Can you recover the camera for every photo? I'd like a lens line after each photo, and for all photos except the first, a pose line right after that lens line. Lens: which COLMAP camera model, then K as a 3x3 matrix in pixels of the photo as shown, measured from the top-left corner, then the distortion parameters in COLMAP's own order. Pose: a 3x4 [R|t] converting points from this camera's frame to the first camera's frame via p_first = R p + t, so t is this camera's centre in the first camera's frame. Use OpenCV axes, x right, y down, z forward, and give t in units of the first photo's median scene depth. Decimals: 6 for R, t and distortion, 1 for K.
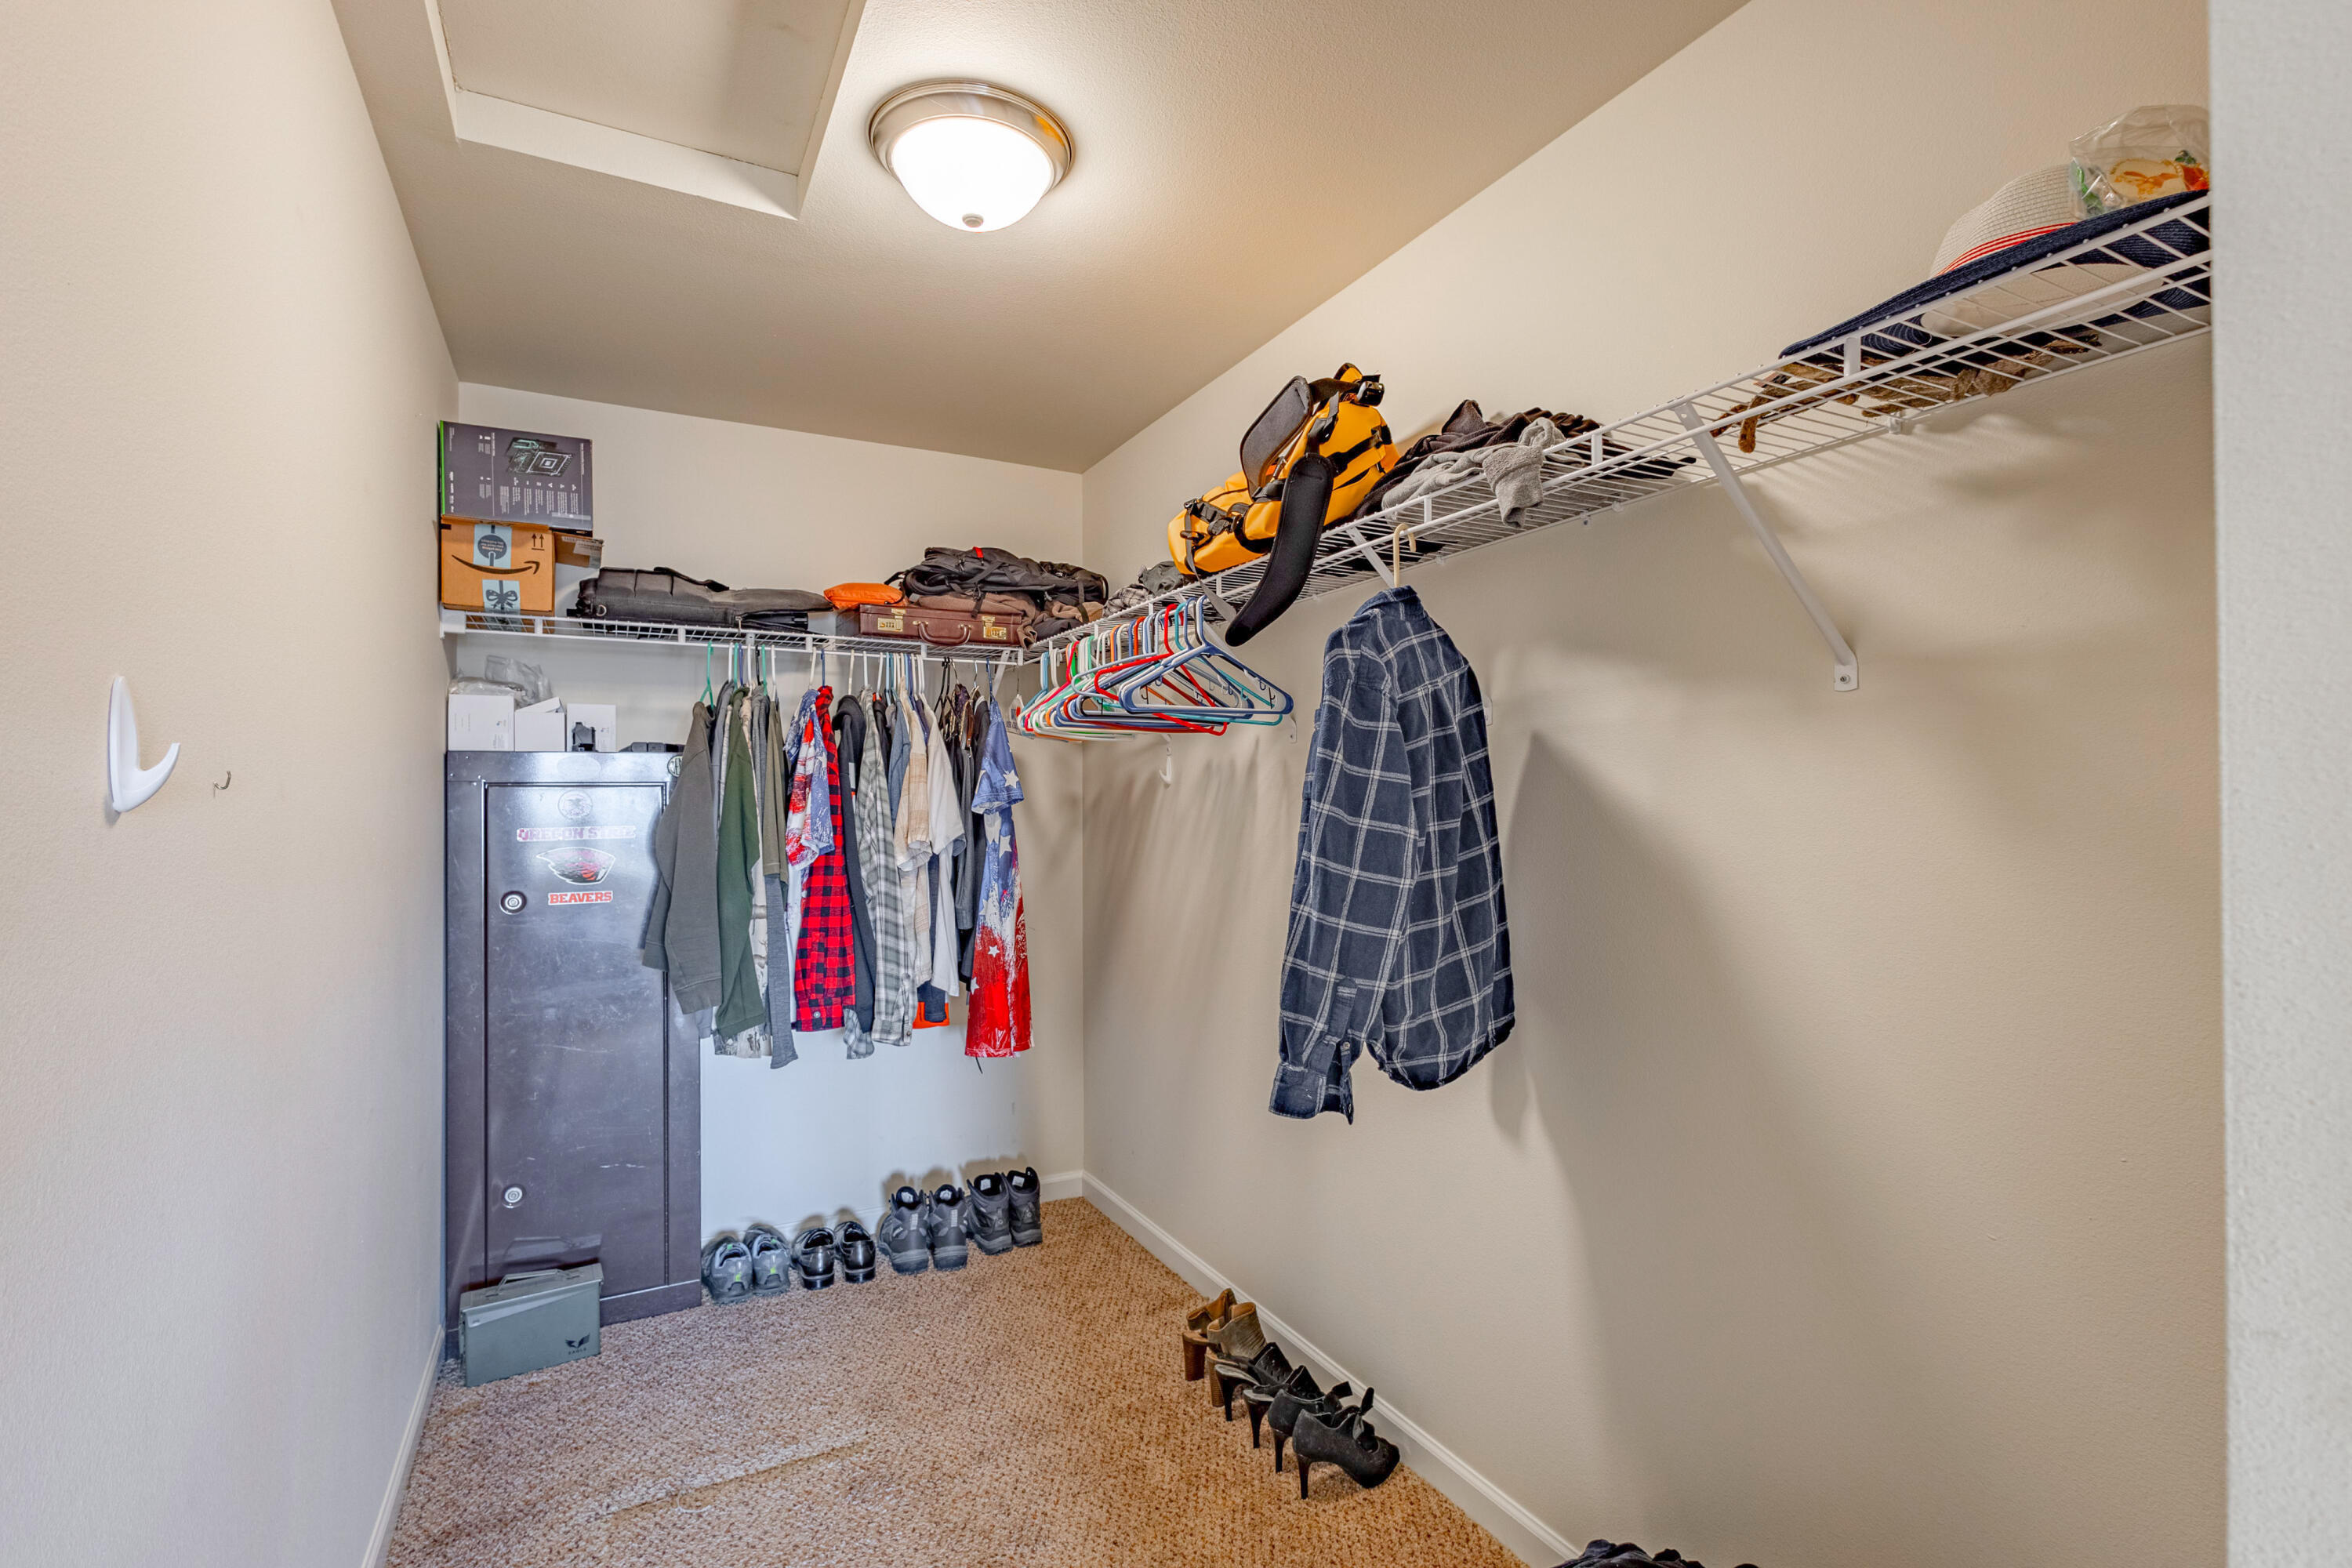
lens RADIAL K [[1078.5, 0, 1174.9], [0, 1078.5, 790.8], [0, 0, 1]] dist [0.014470, -0.004225]
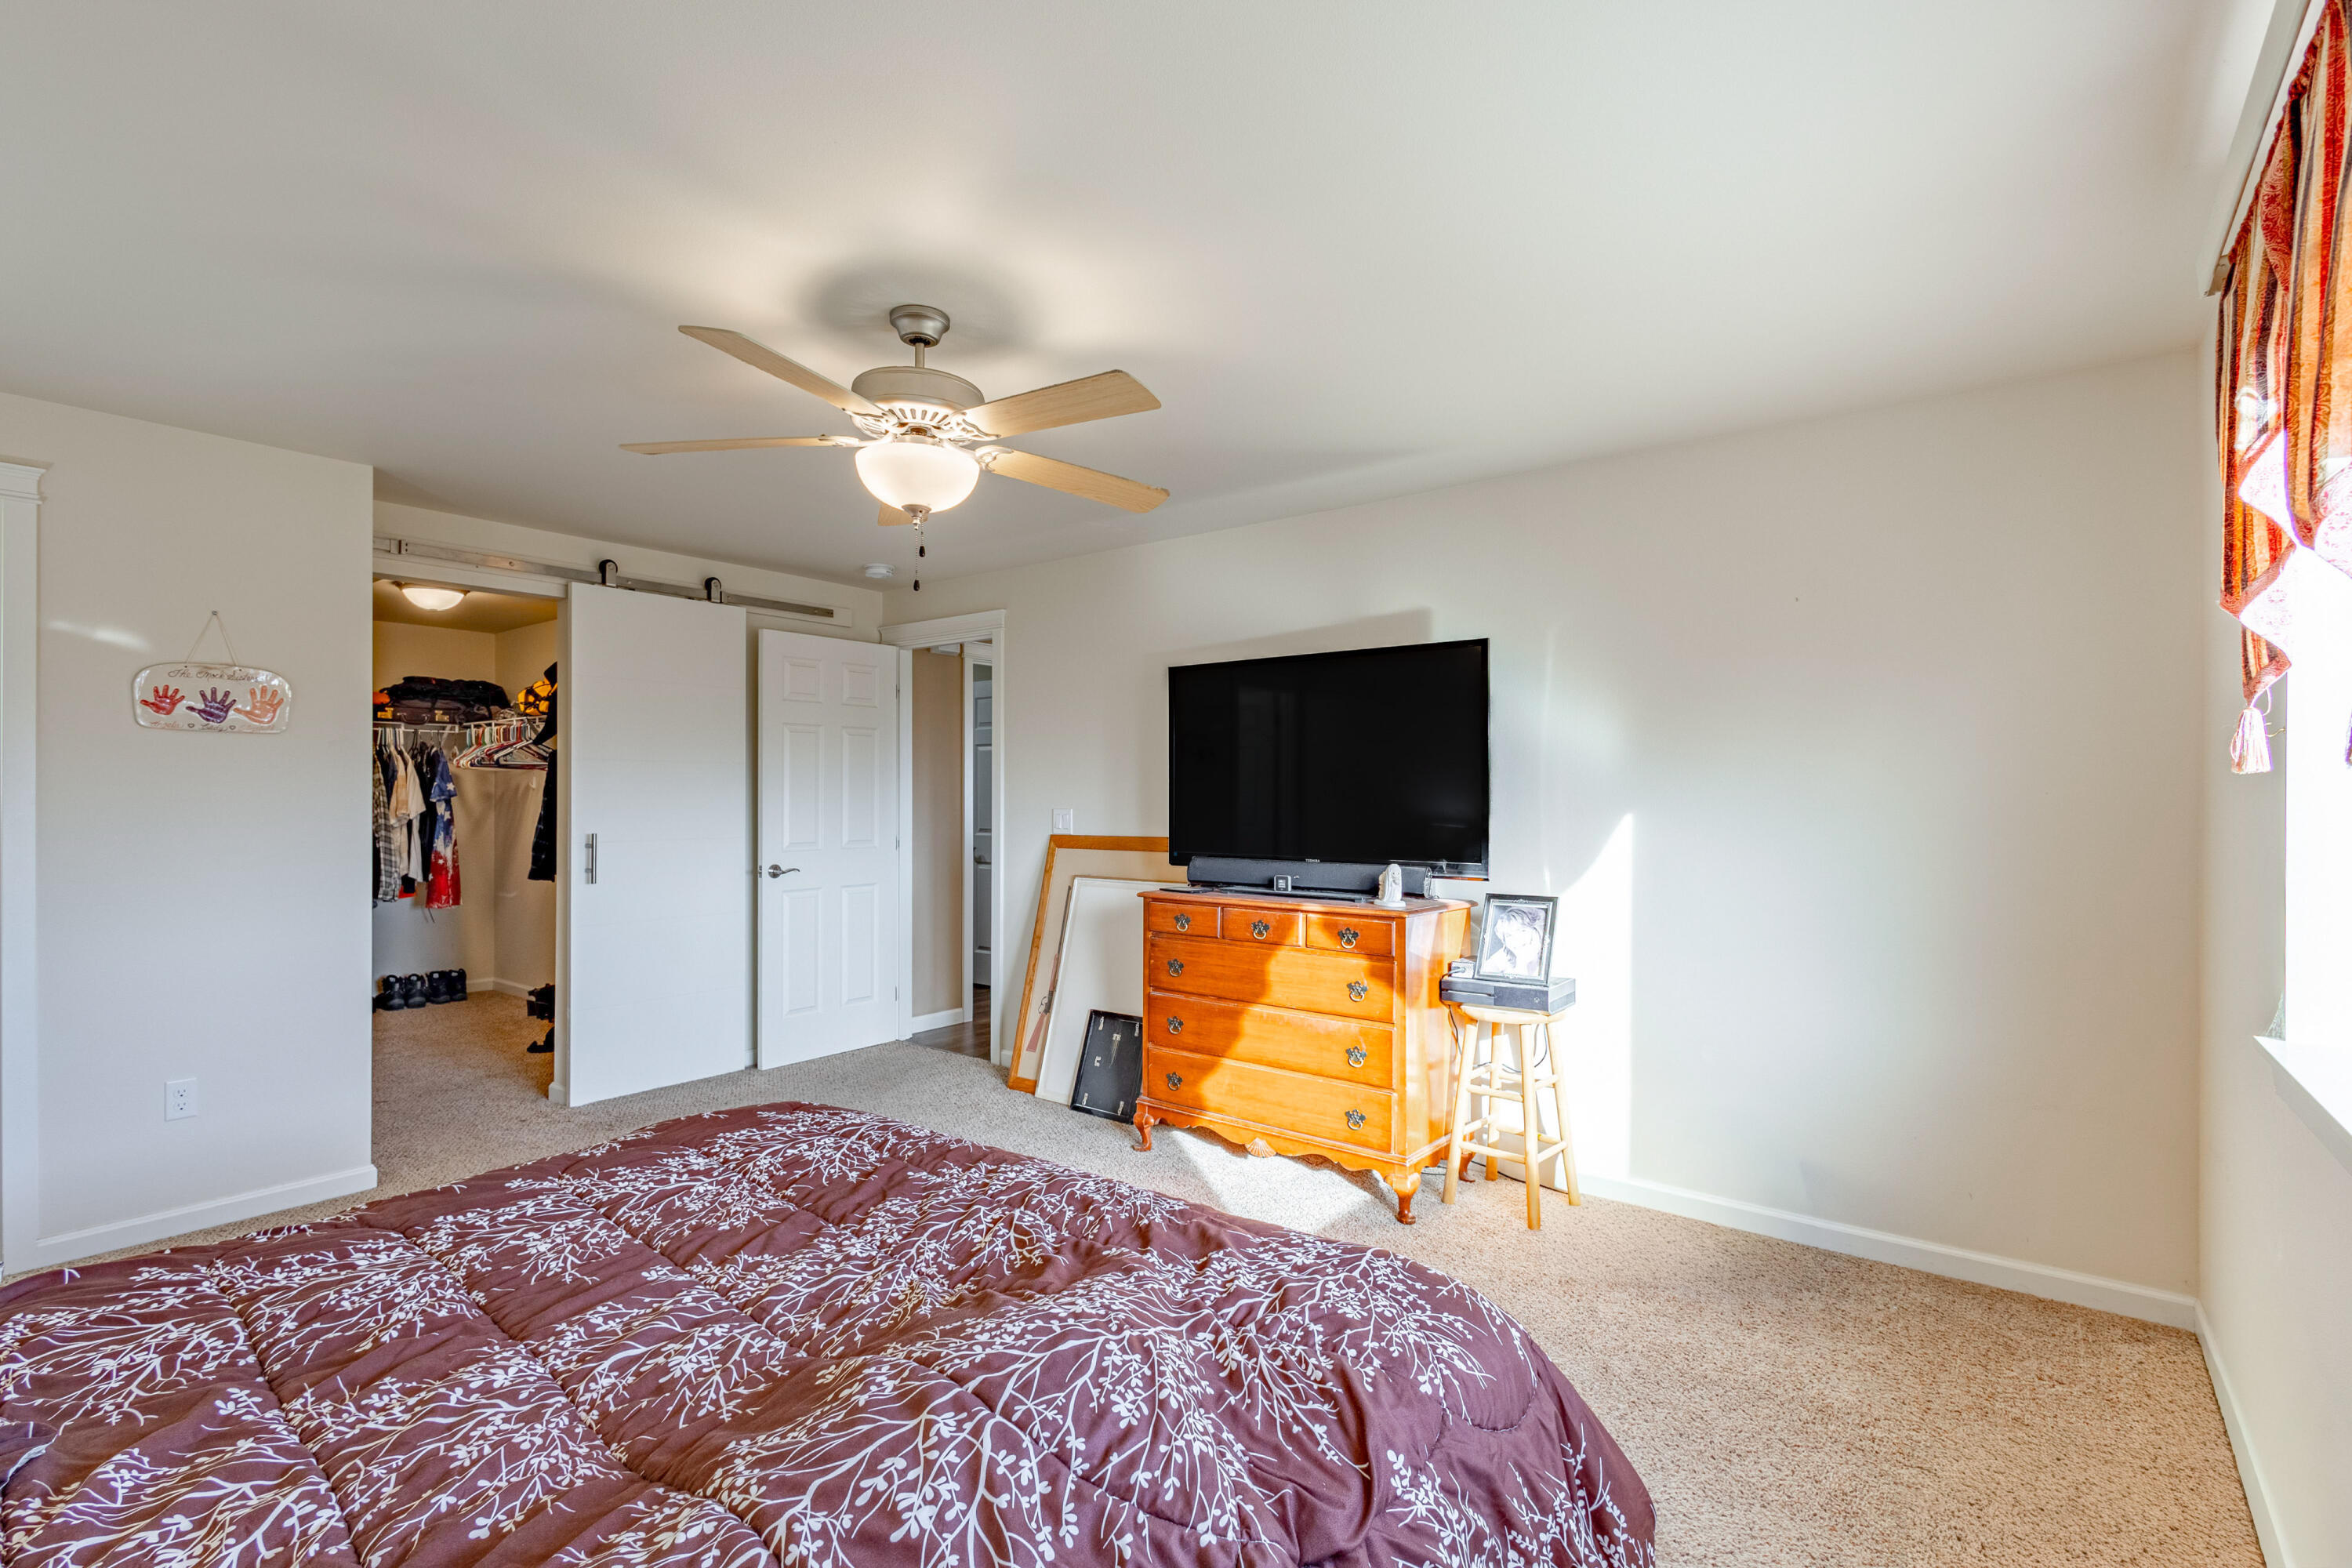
lens RADIAL K [[1078.5, 0, 1174.9], [0, 1078.5, 790.8], [0, 0, 1]] dist [0.014470, -0.004225]
pose [[0.909508, 0.006170, 0.415641, 0.280545], [-0.008551, 0.999956, 0.003867, -0.022751], [-0.415599, -0.007071, 0.909521, -1.678141]]
